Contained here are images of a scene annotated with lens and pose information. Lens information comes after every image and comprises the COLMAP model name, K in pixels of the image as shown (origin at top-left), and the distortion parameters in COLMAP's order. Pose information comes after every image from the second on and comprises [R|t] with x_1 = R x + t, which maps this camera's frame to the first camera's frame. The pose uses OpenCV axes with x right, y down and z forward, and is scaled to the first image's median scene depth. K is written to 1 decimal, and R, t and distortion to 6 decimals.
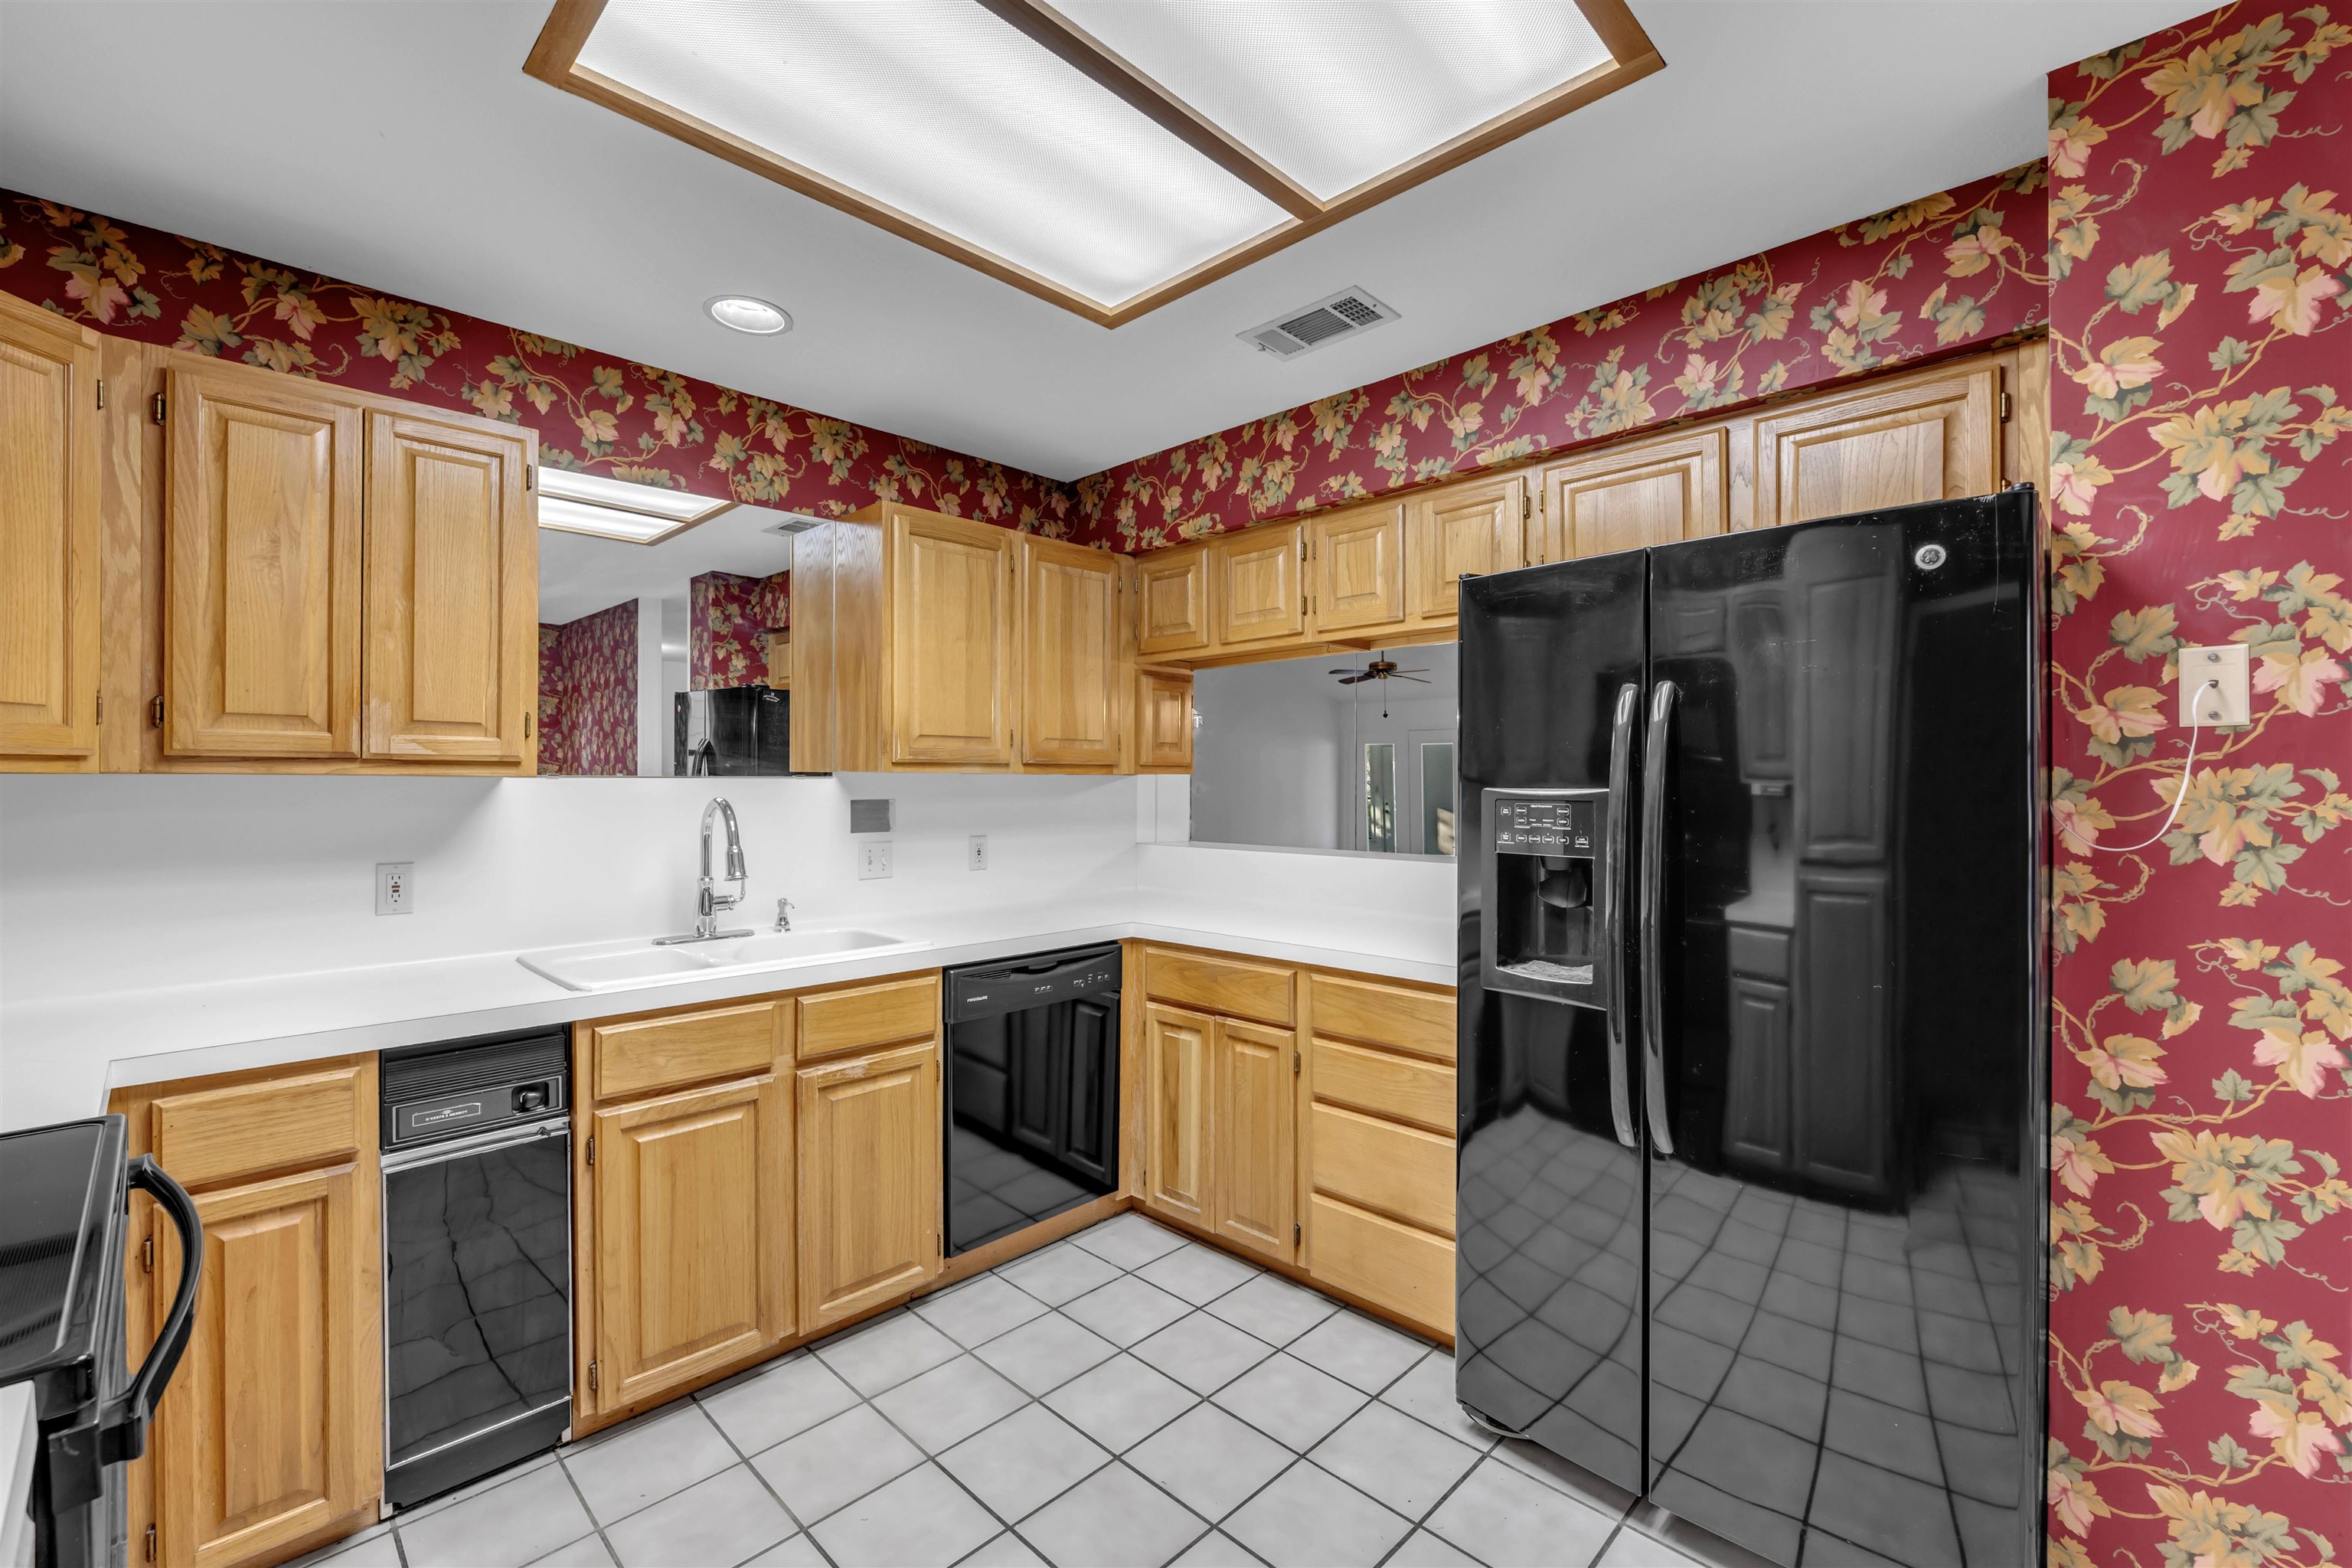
lens RADIAL K [[943.7, 0, 1160.1], [0, 943.7, 786.1], [0, 0, 1]] dist [-0.011441, 0.000921]
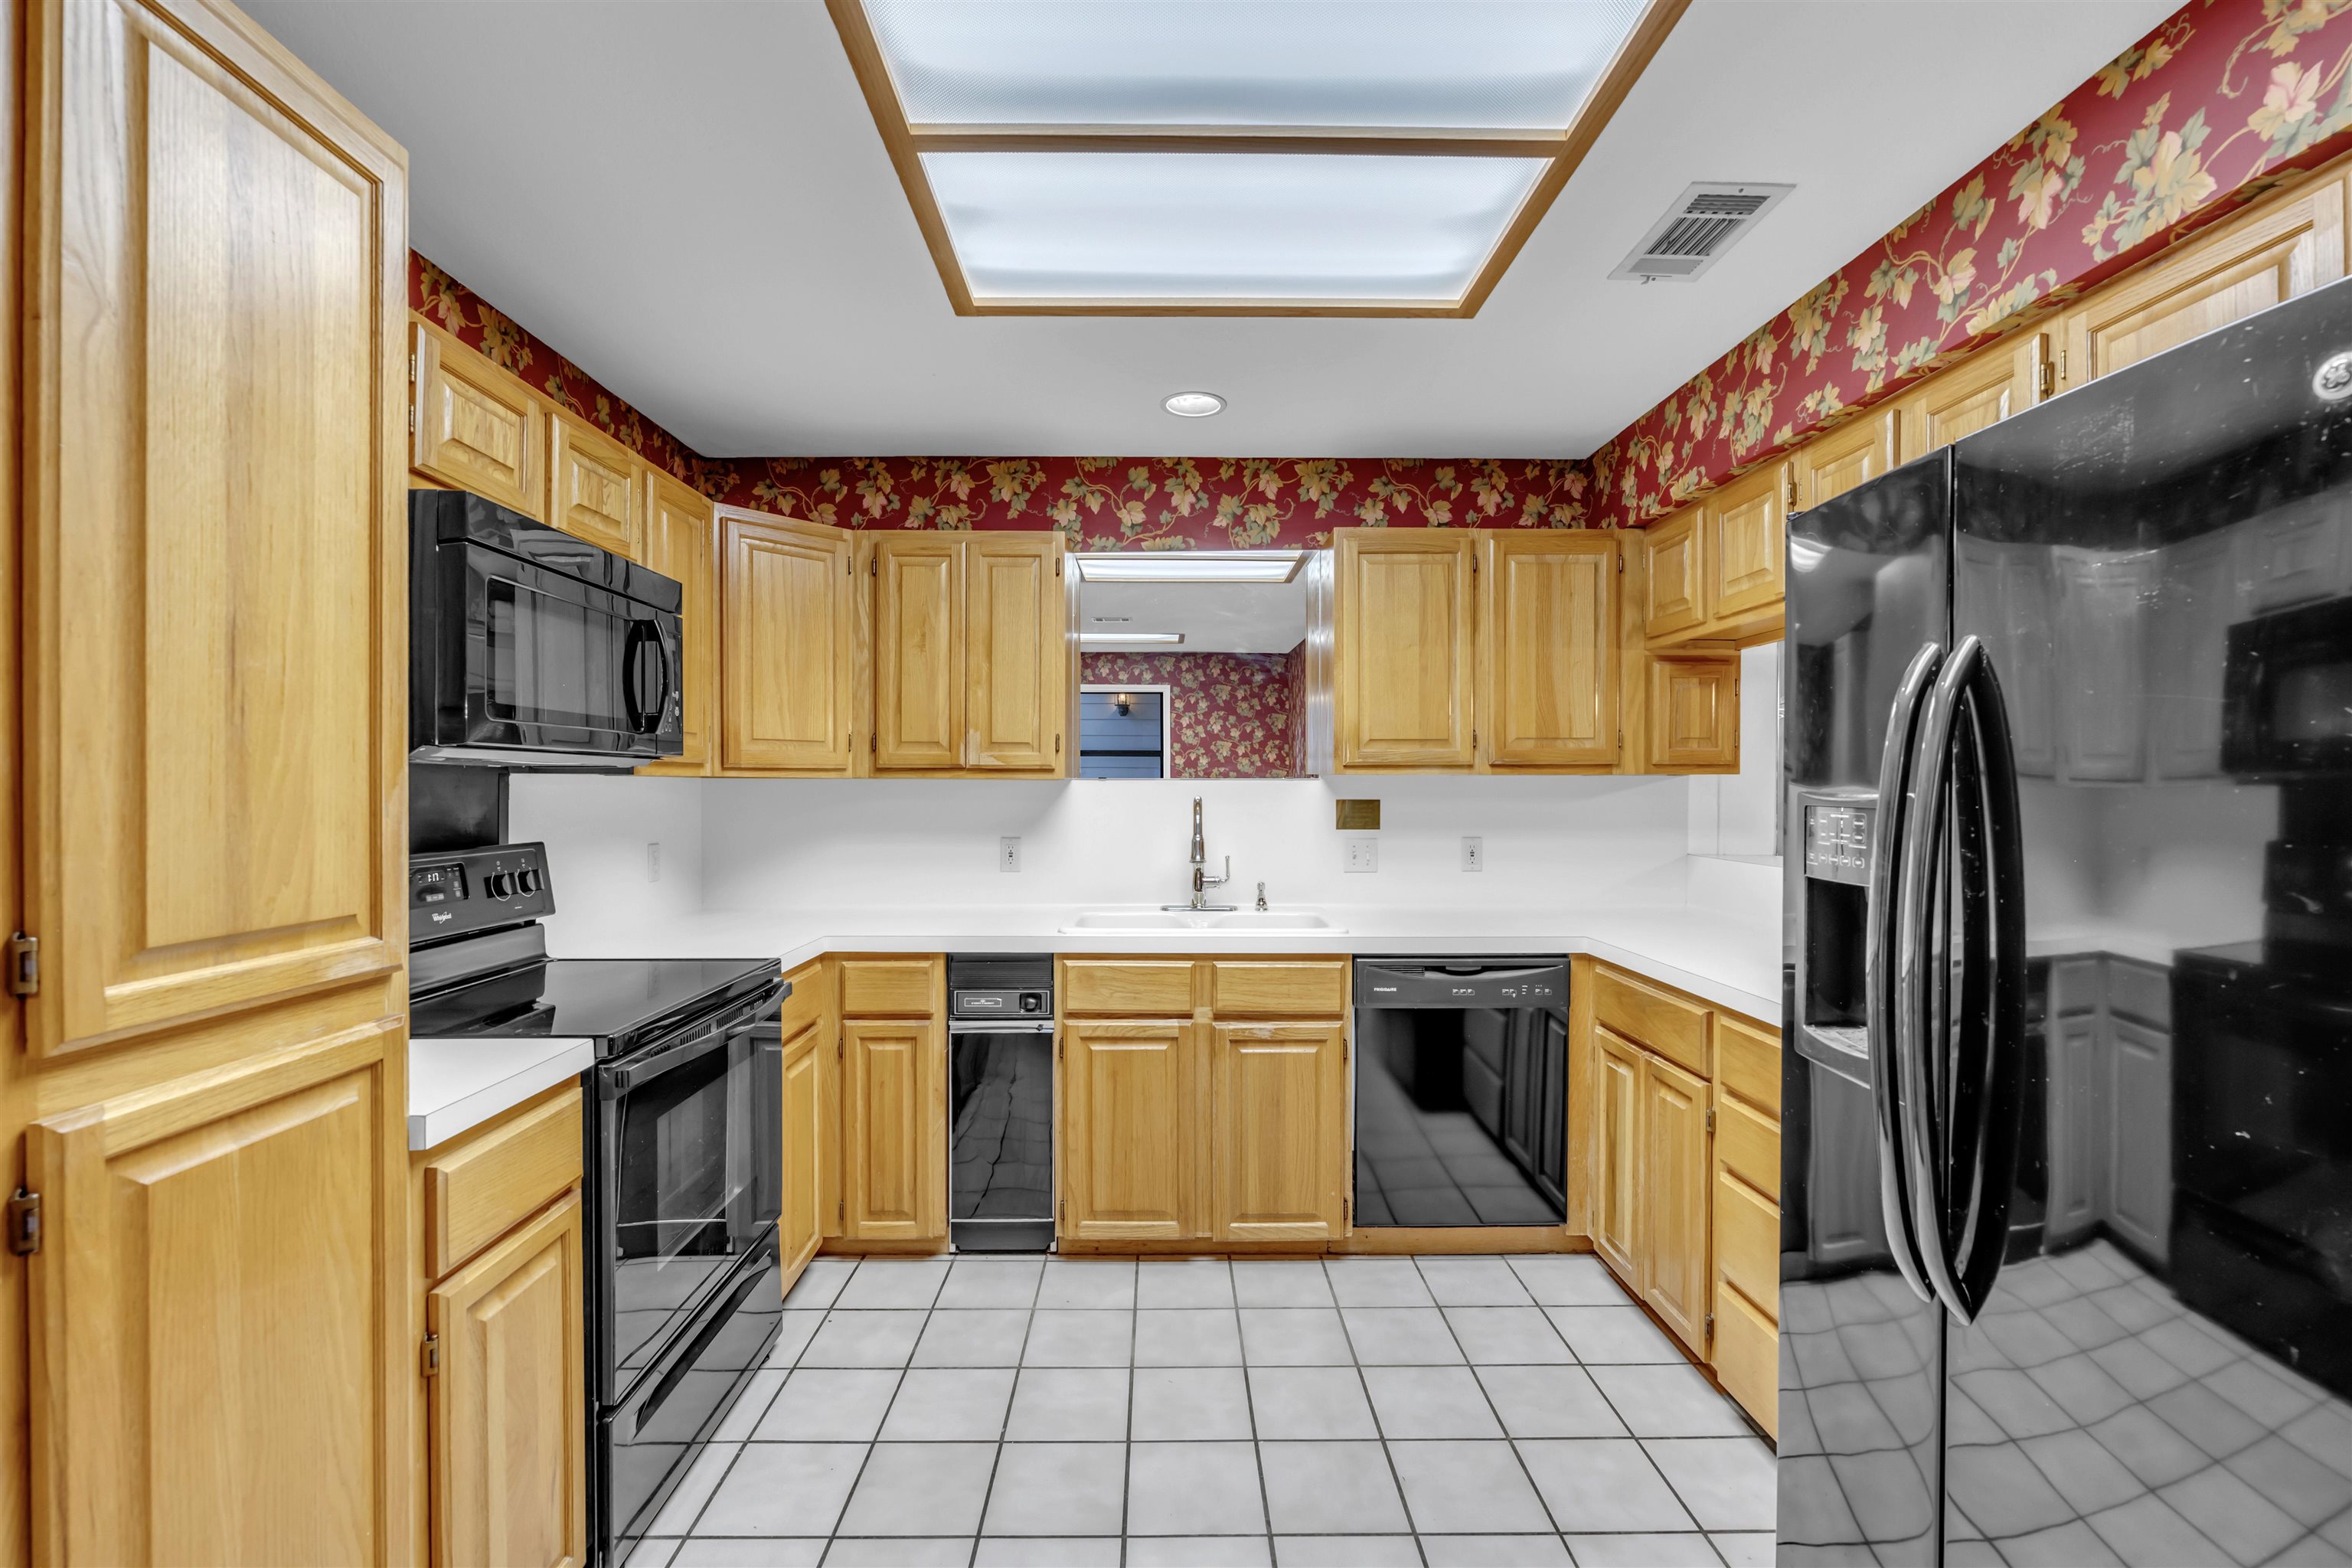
lens RADIAL K [[943.7, 0, 1158.3], [0, 943.7, 792.6], [0, 0, 1]] dist [-0.011441, 0.000921]
pose [[0.726285, 0.006891, -0.687359, 0.374588], [-0.002955, 0.999972, 0.006903, -0.000406], [0.687387, -0.002982, 0.726285, 0.067423]]
